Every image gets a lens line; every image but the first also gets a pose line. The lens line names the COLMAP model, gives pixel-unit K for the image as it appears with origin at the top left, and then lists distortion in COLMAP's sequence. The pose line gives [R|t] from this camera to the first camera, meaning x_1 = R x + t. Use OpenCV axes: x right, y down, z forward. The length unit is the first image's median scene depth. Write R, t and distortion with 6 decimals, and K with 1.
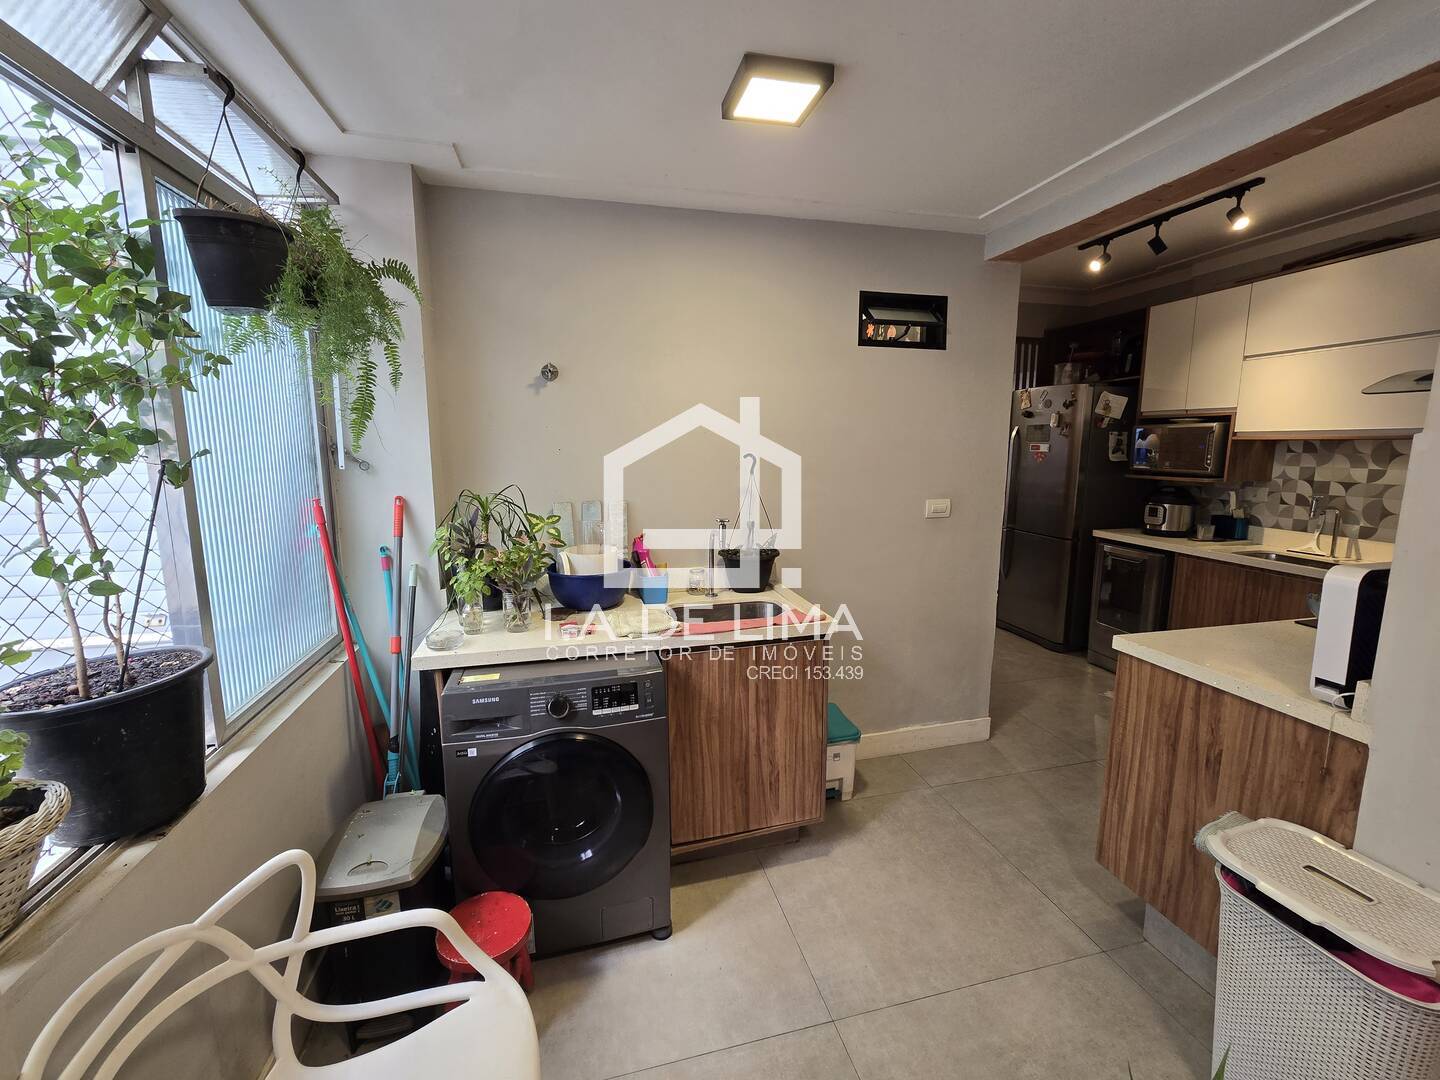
lens RADIAL K [[591.2, 0, 716.0], [0, 591.2, 529.1], [0, 0, 1]] dist [-0.003532, 0.001047]
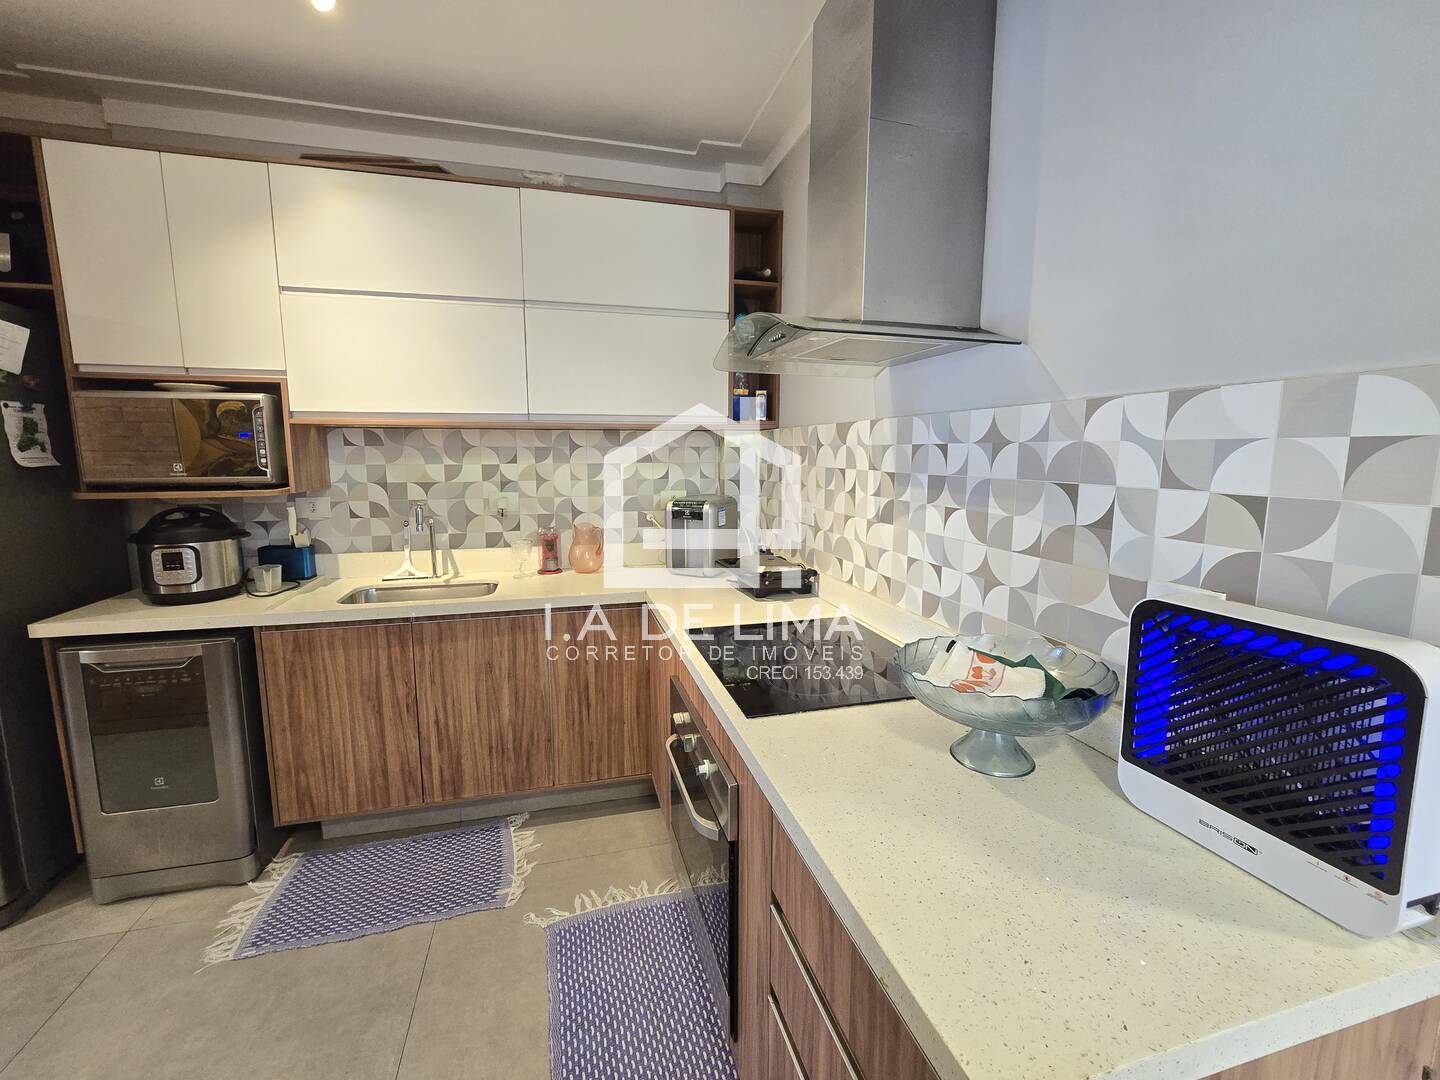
lens RADIAL K [[591.2, 0, 716.0], [0, 591.2, 529.1], [0, 0, 1]] dist [-0.003532, 0.001047]
pose [[-0.012439, -0.133029, 0.991034, 0.242428], [0.142850, 0.980708, 0.133436, -0.061551], [-0.989666, 0.143229, 0.006804, 0.558209]]
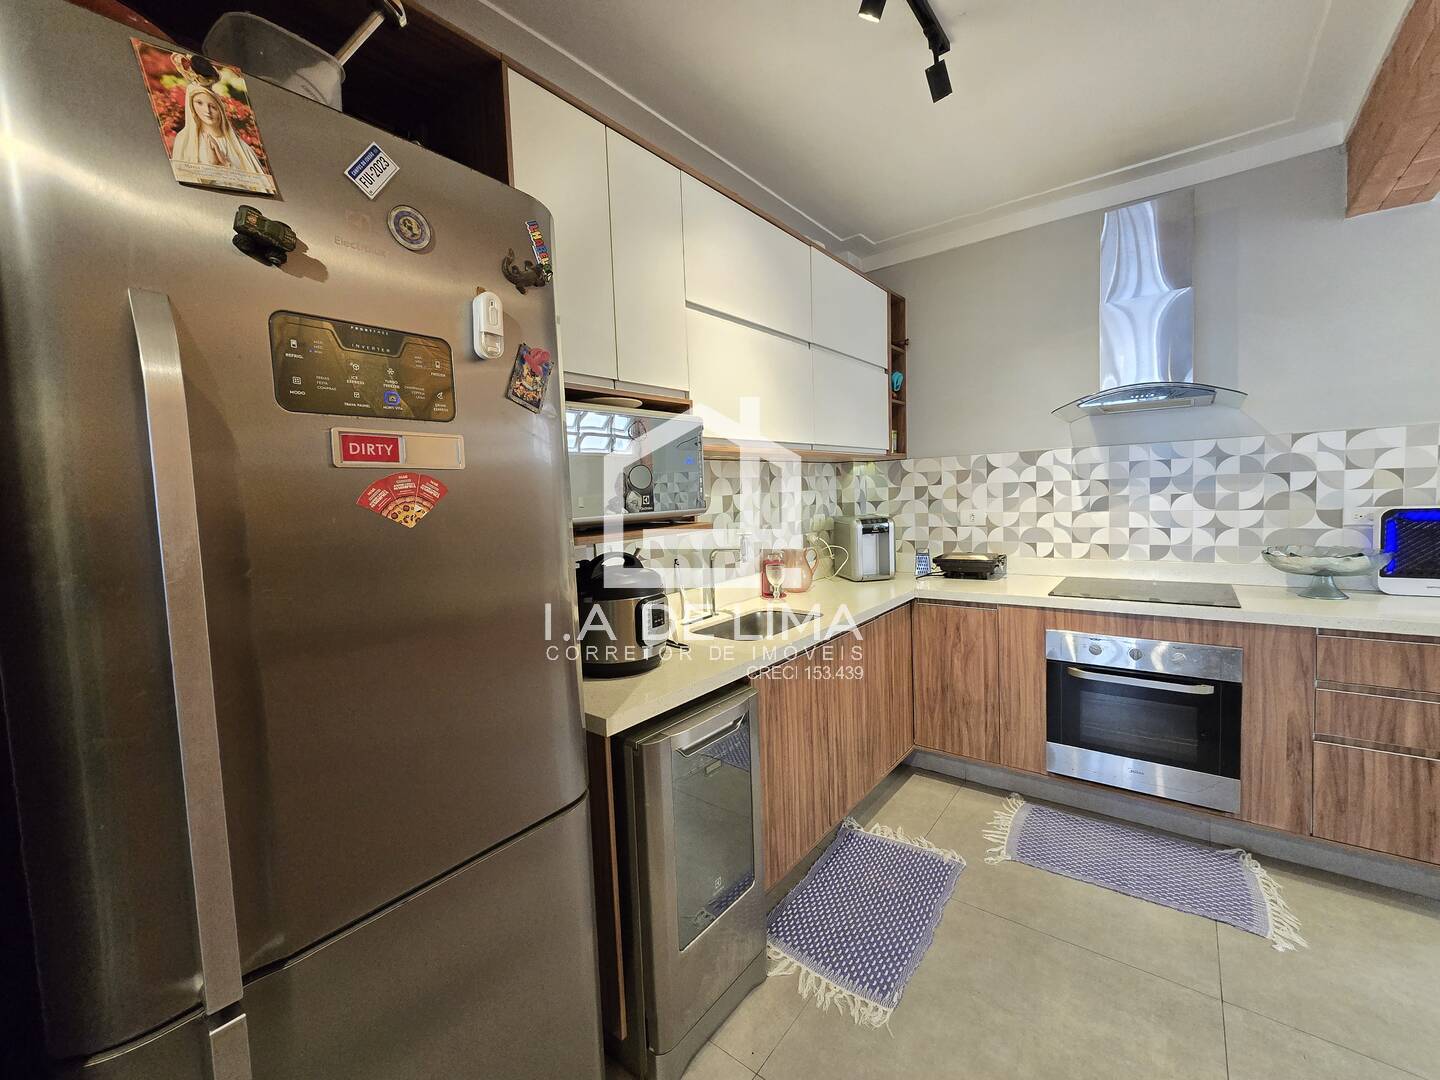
lens RADIAL K [[591.2, 0, 716.0], [0, 591.2, 529.1], [0, 0, 1]] dist [-0.003532, 0.001047]
pose [[-0.609773, -0.027045, 0.792115, 0.410901], [0.153976, 0.976334, 0.151865, -0.155652], [-0.777476, 0.214570, -0.591178, 1.286290]]
